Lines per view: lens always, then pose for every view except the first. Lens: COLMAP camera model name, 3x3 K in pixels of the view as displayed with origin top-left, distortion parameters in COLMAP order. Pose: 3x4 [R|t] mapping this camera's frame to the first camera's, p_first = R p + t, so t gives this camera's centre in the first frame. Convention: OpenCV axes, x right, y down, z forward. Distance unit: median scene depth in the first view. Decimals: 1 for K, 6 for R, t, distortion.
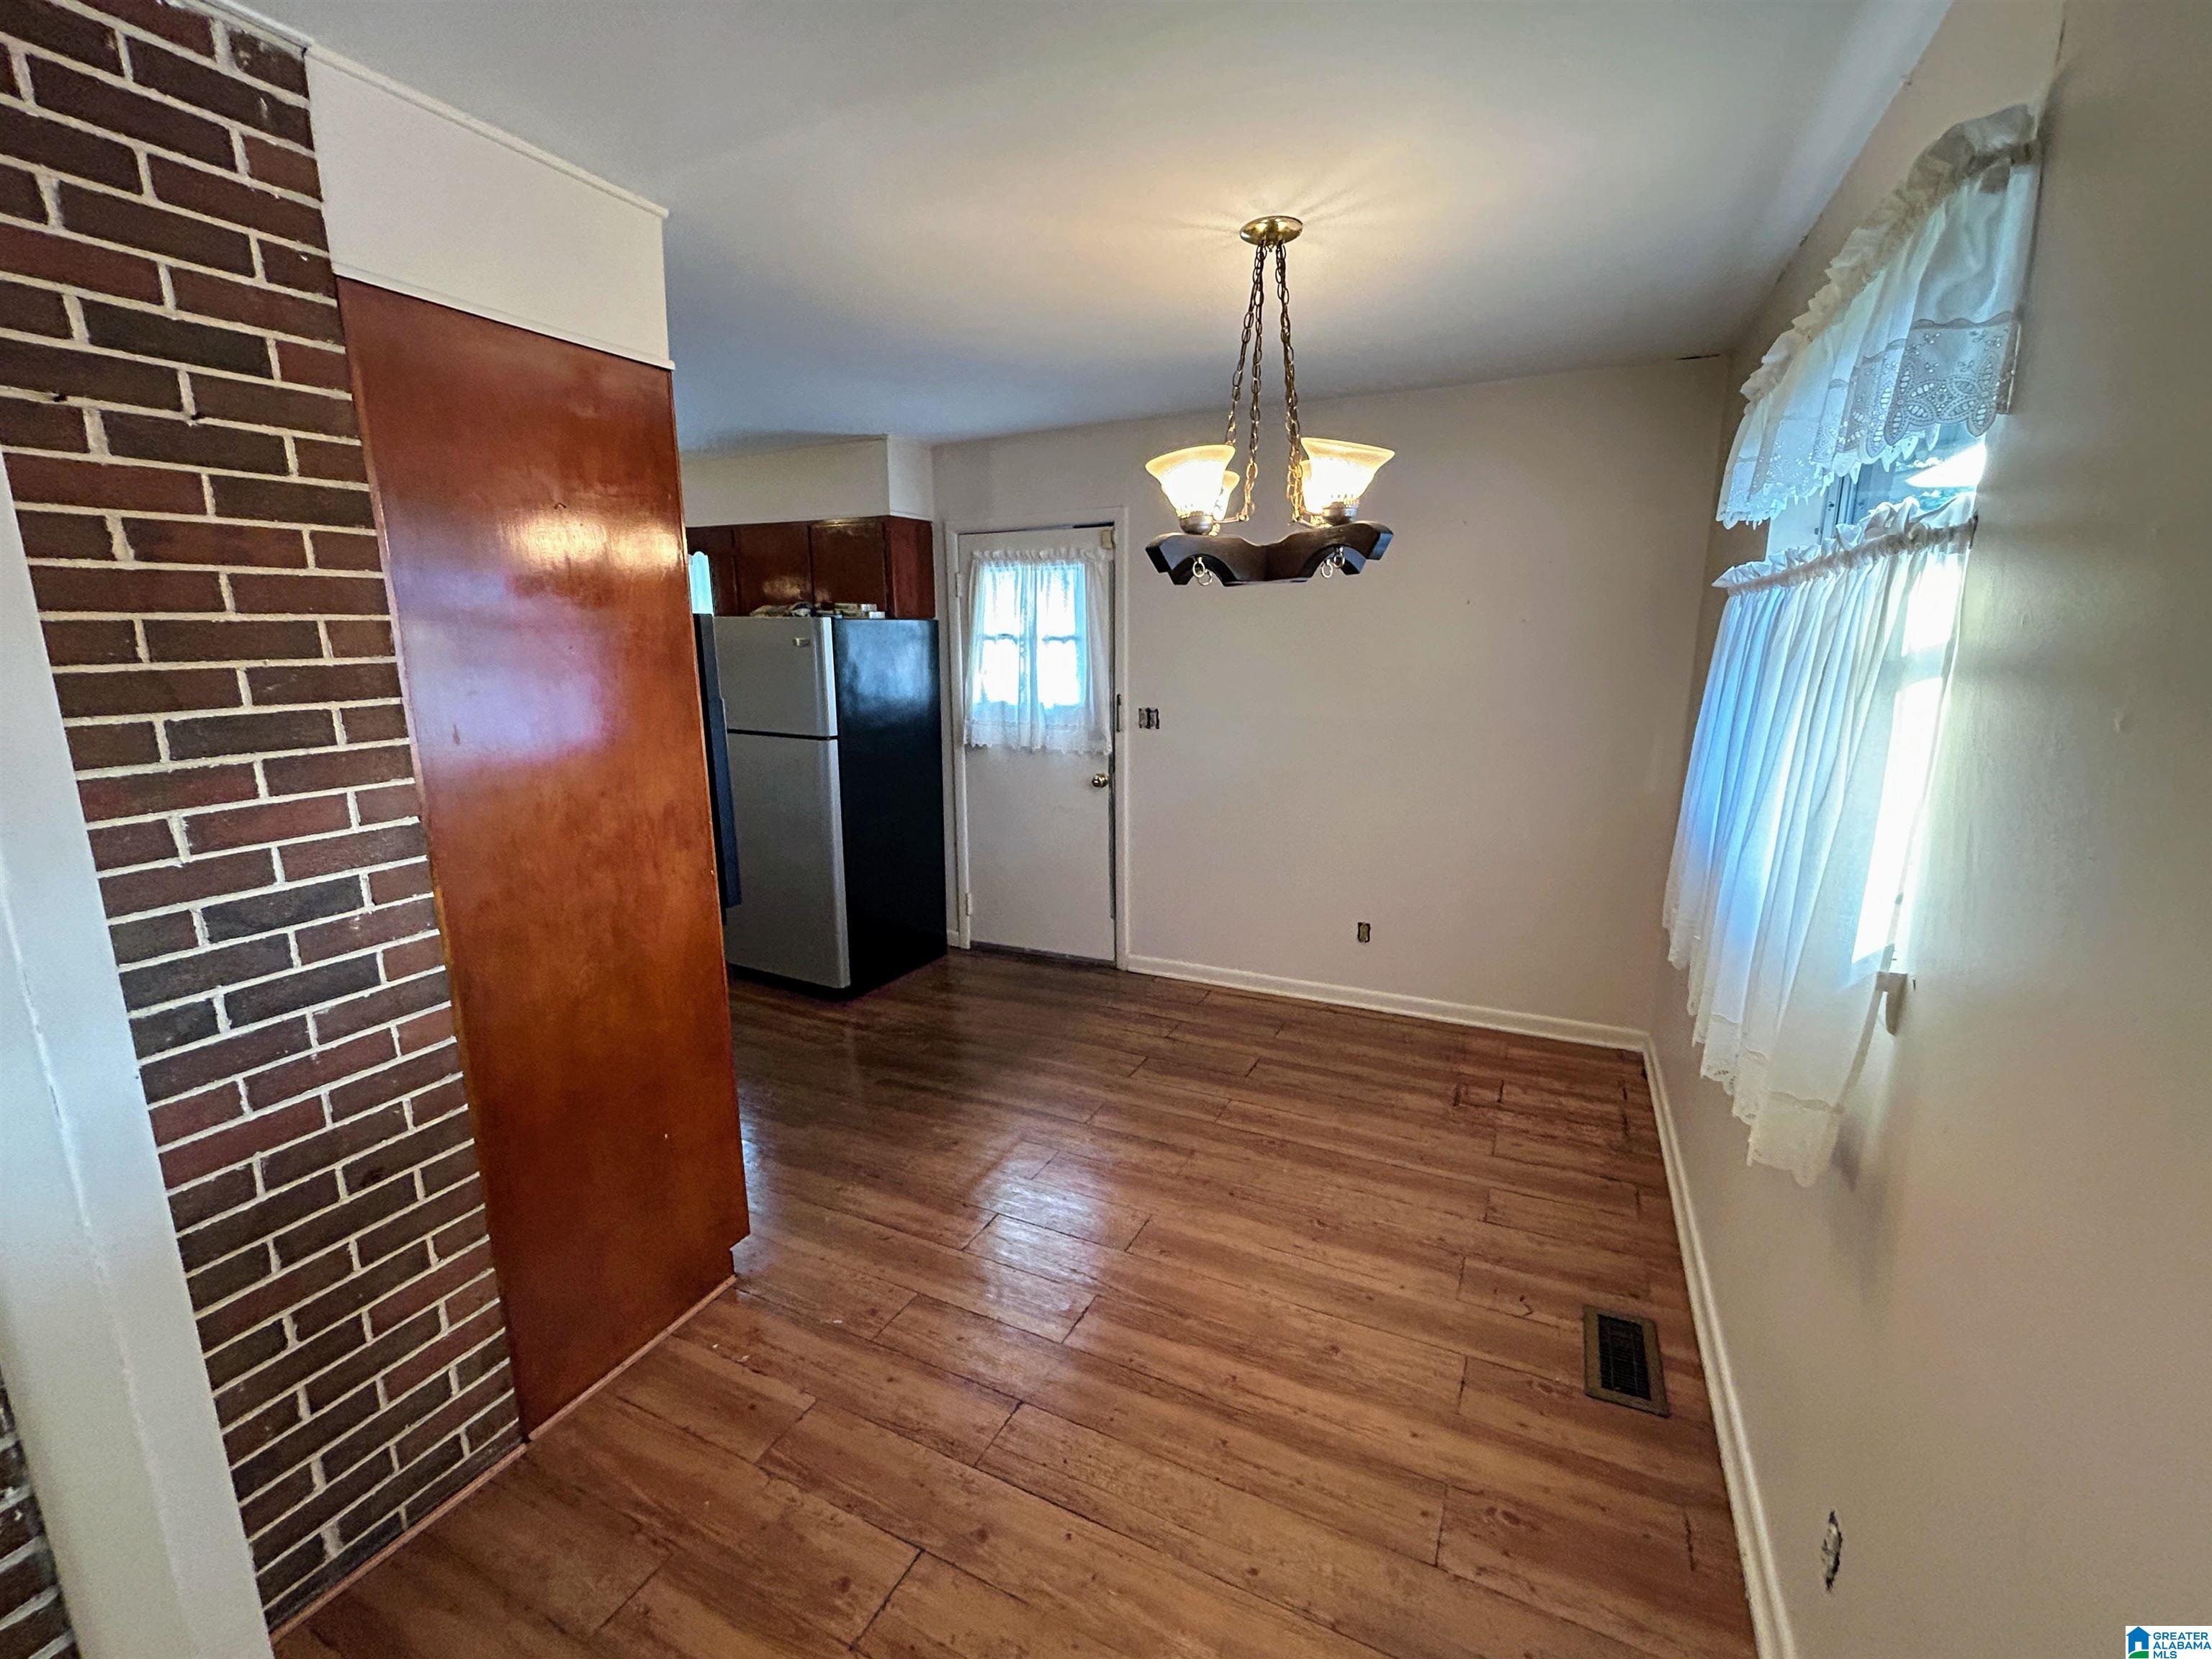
lens RADIAL K [[947.8, 0, 1109.0], [0, 947.8, 823.9], [0, 0, 1]] dist [0.000459, -0.000232]
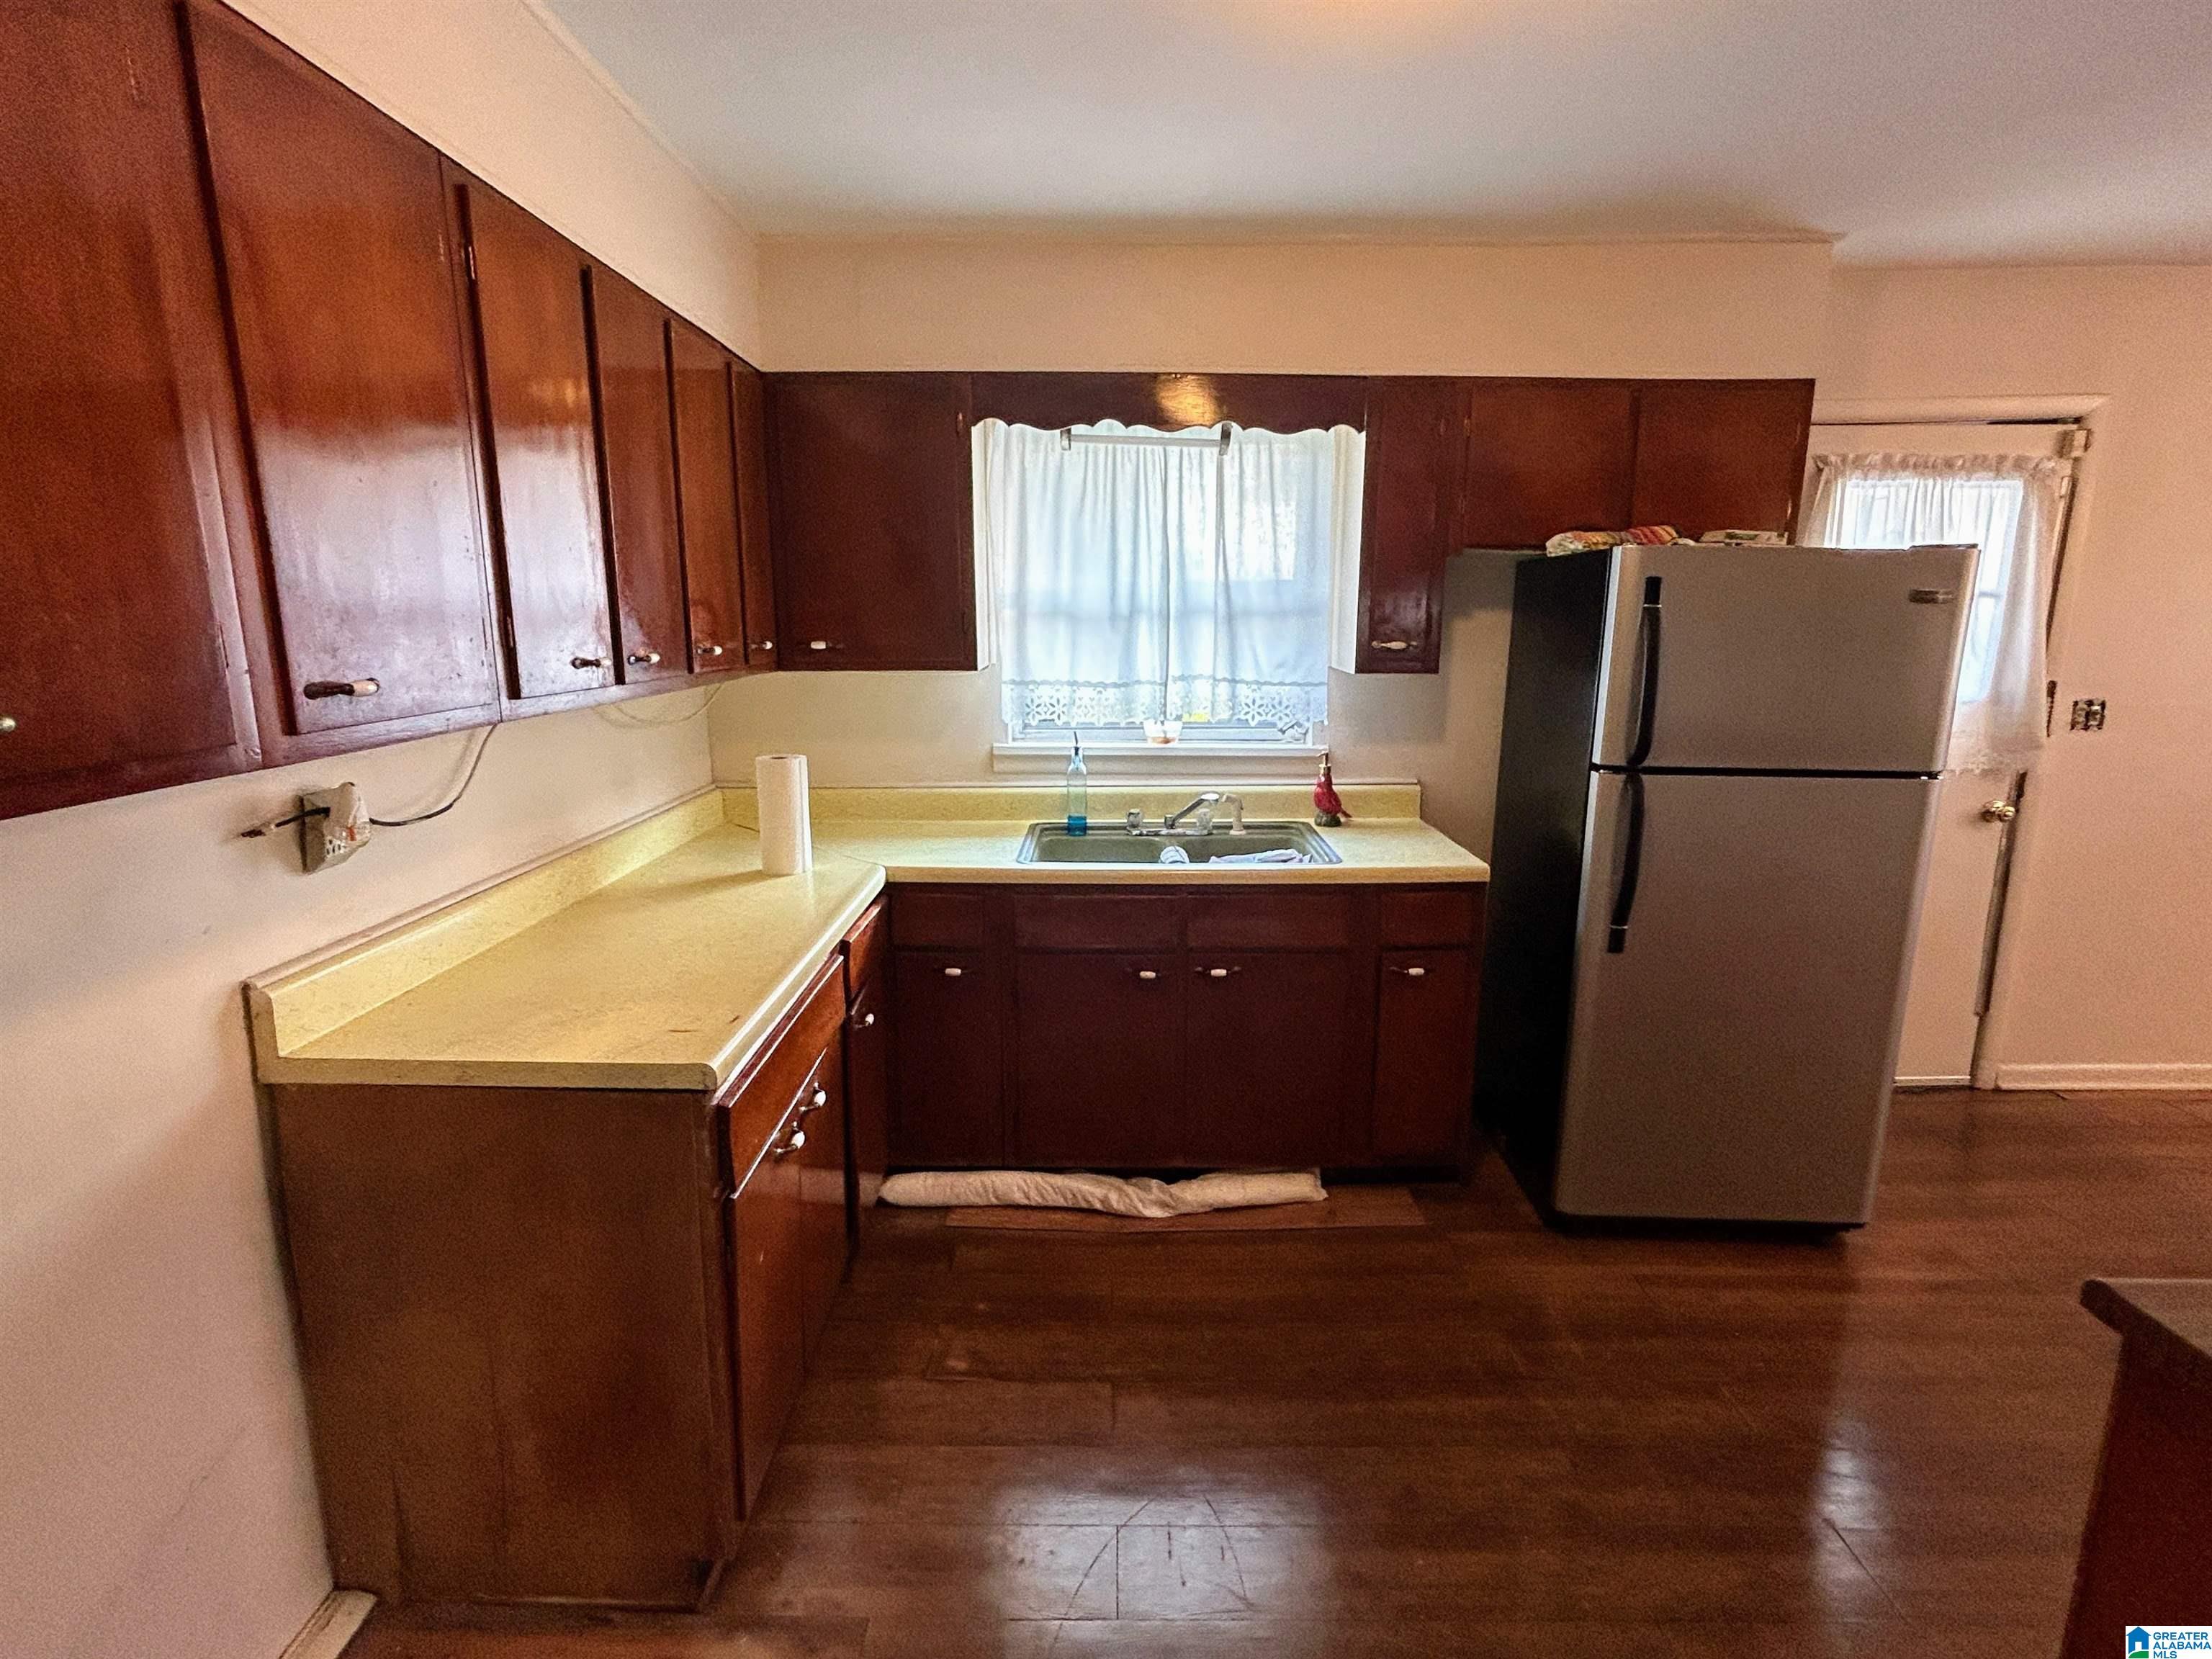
lens RADIAL K [[1083.4, 0, 1107.1], [0, 1083.4, 824.8], [0, 0, 1]] dist [0.002589, 0.000517]
pose [[0.901010, -0.079616, 0.426429, -1.186244], [0.082888, 0.996499, 0.010915, -0.128476], [-0.425805, 0.025511, 0.904455, 0.770664]]
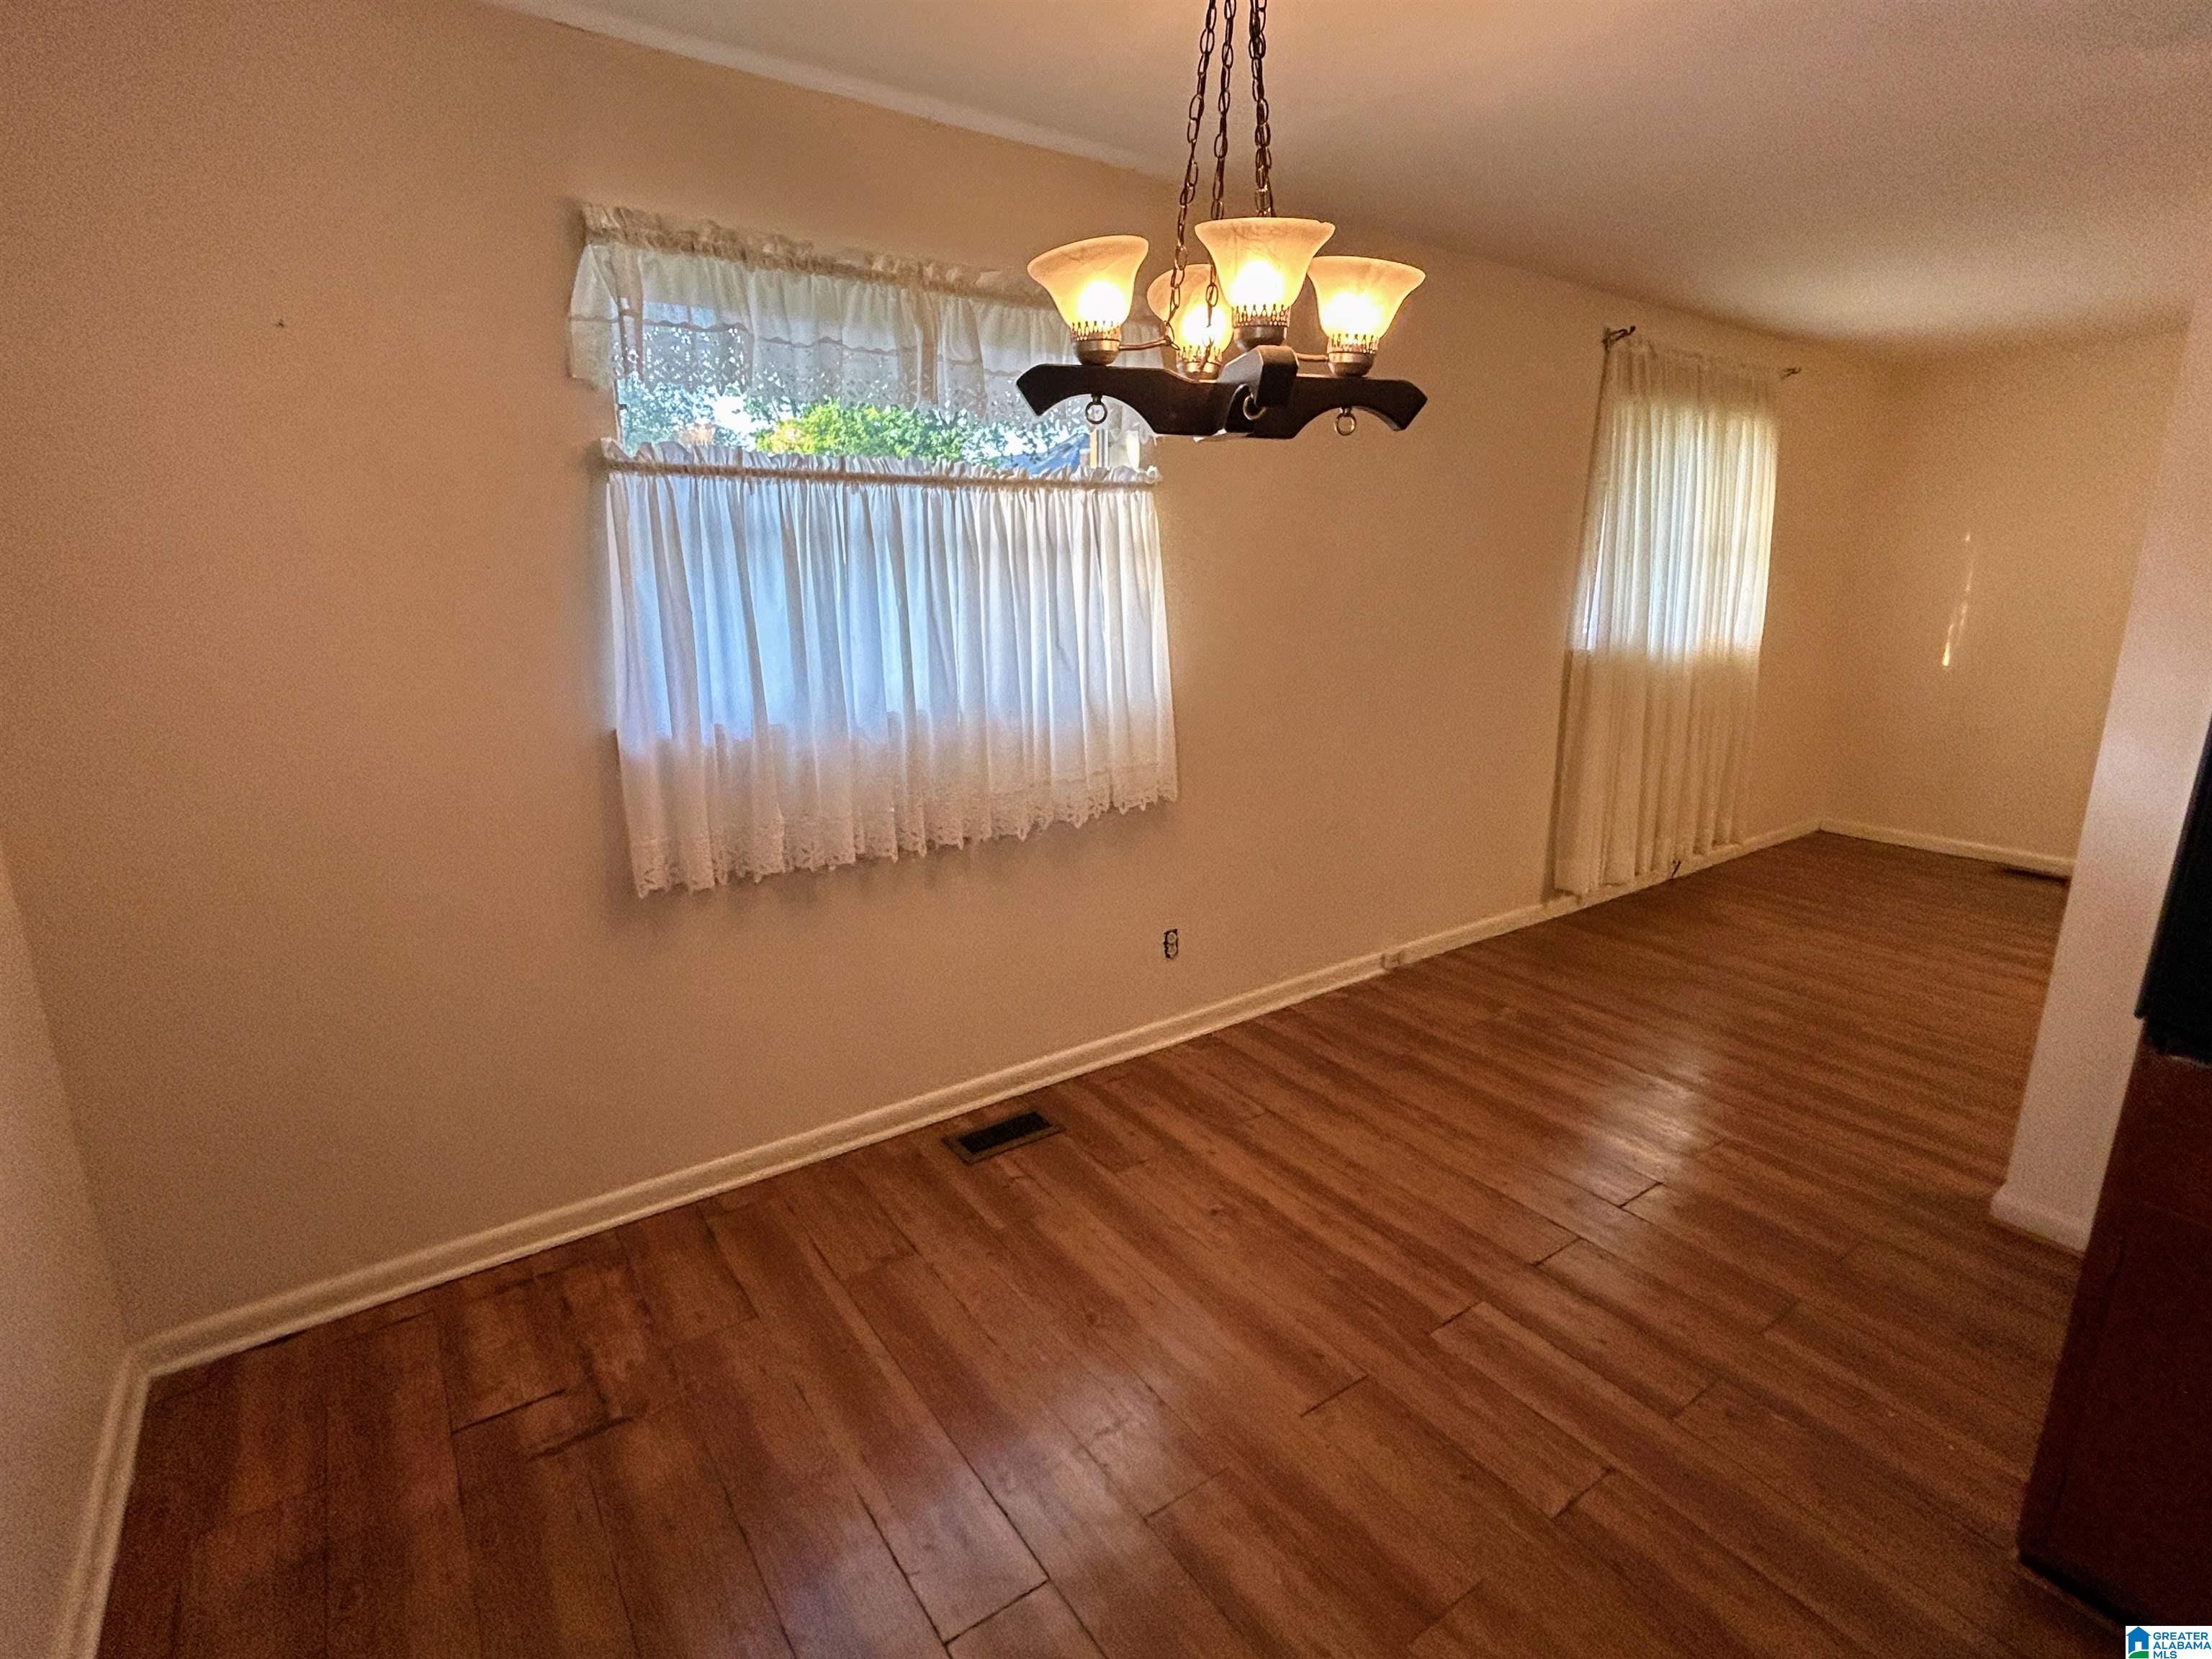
lens RADIAL K [[1088.1, 0, 1106.0], [0, 1088.1, 829.5], [0, 0, 1]] dist [0.001499, 0.000171]
pose [[-0.875171, -0.107035, 0.471826, -0.116659], [0.104201, 0.910635, 0.399858, -0.211576], [-0.472460, 0.399109, -0.785808, 1.191676]]
